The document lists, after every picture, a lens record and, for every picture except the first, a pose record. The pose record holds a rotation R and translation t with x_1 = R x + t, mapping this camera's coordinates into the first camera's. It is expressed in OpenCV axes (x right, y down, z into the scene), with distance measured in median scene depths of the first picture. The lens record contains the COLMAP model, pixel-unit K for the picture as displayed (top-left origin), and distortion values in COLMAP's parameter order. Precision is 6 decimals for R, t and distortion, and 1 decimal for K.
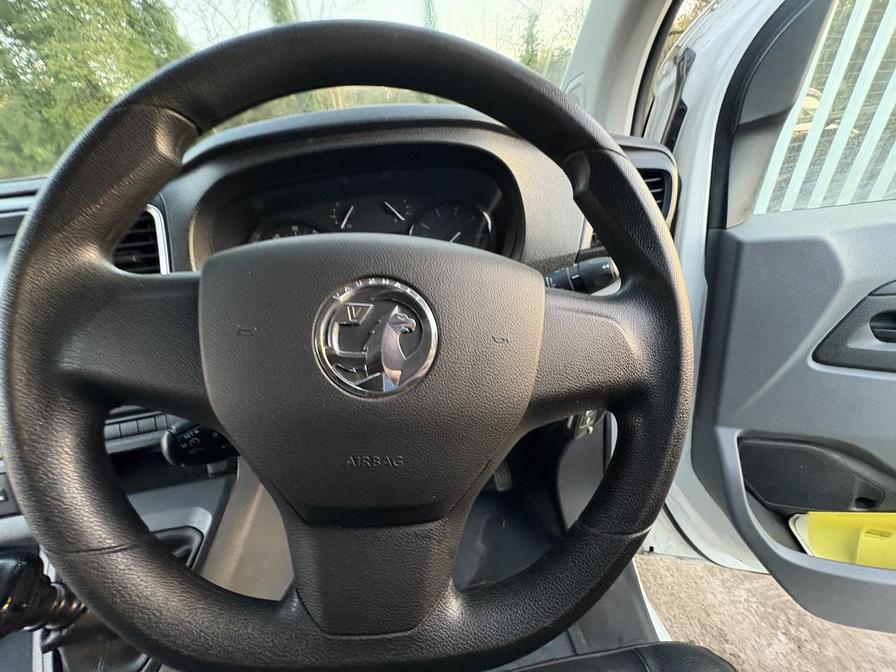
lens RADIAL K [[355.0, 0, 451.7], [0, 355.0, 338.3], [0, 0, 1]] dist [0.000024, -0.000307]
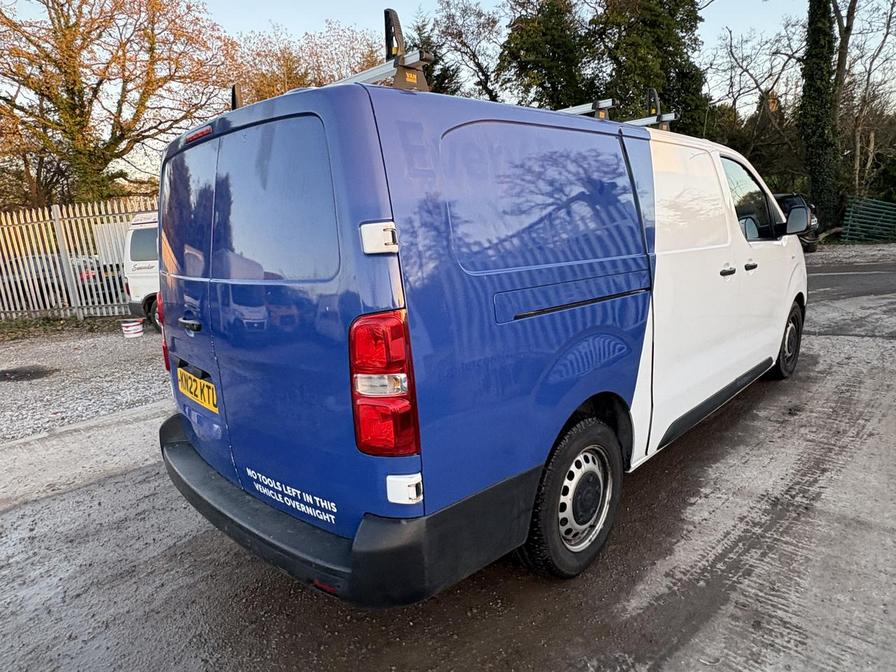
lens RADIAL K [[542.7, 0, 449.5], [0, 542.7, 330.9], [0, 0, 1]] dist [0.002628, -0.002970]
pose [[0.591074, 0.215289, -0.777356, 1.289001], [-0.399861, 0.915179, -0.050581, 0.979574], [0.700531, 0.340731, 0.627024, -2.052944]]
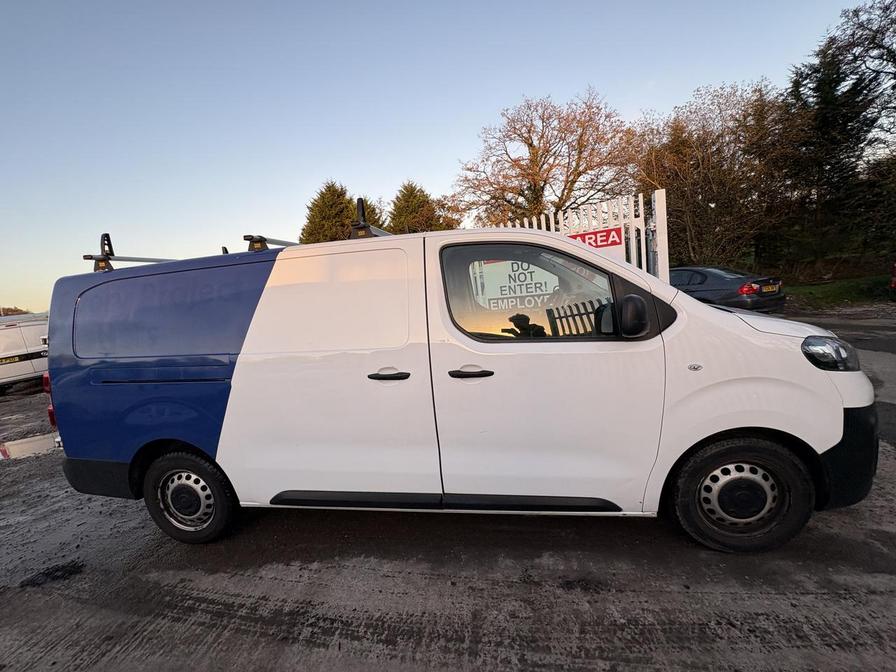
lens RADIAL K [[355.0, 0, 450.2], [0, 355.0, 337.0], [0, 0, 1]] dist [0.000024, -0.000307]
pose [[-0.301120, 0.264278, -0.916233, 1.333335], [-0.364630, 0.855902, 0.366711, -0.311900], [0.881120, 0.444510, -0.161366, 0.056942]]
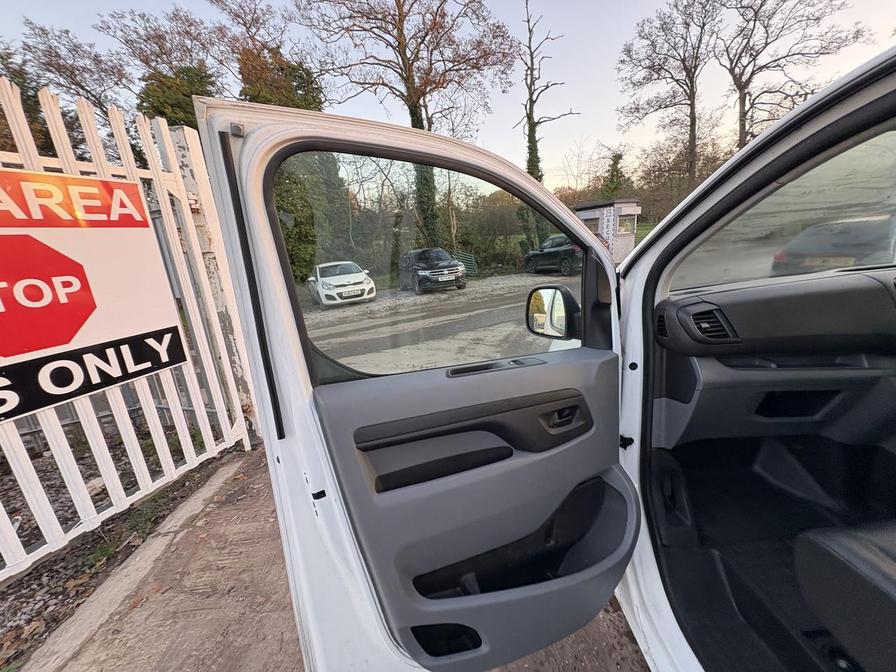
lens RADIAL K [[355.0, 0, 447.6], [0, 355.0, 335.3], [0, 0, 1]] dist [0.000024, -0.000307]
pose [[0.985490, 0.043242, -0.164132, -1.116123], [-0.085565, 0.961707, -0.260380, 0.242890], [0.146588, 0.270646, 0.951453, -0.473669]]
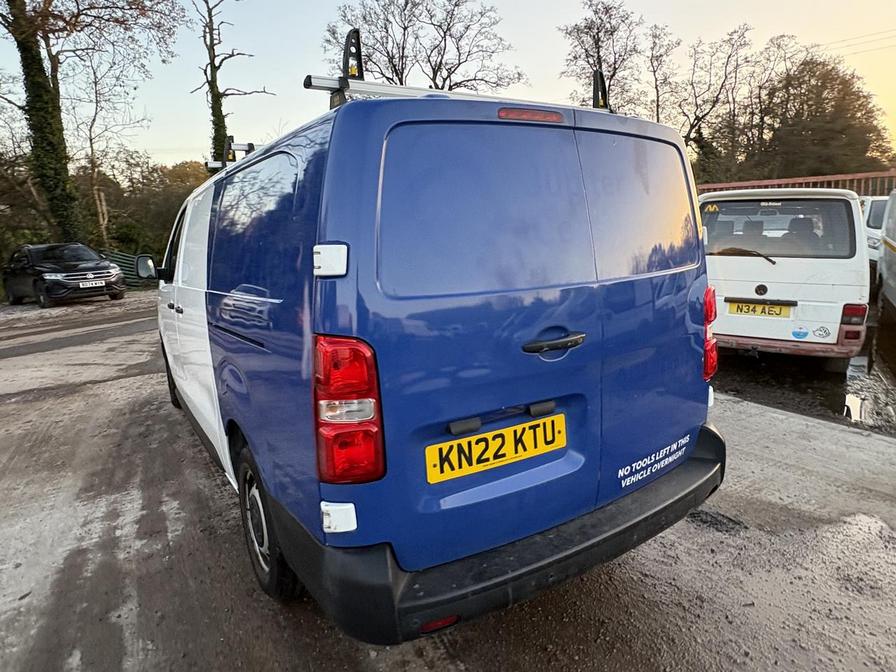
lens RADIAL K [[542.7, 0, 450.3], [0, 542.7, 330.3], [0, 0, 1]] dist [0.002628, -0.002970]
pose [[0.920066, -0.013623, 0.391528, -0.644872], [0.156879, 0.928580, -0.336346, 1.433490], [-0.358983, 0.370882, 0.856492, -2.500390]]
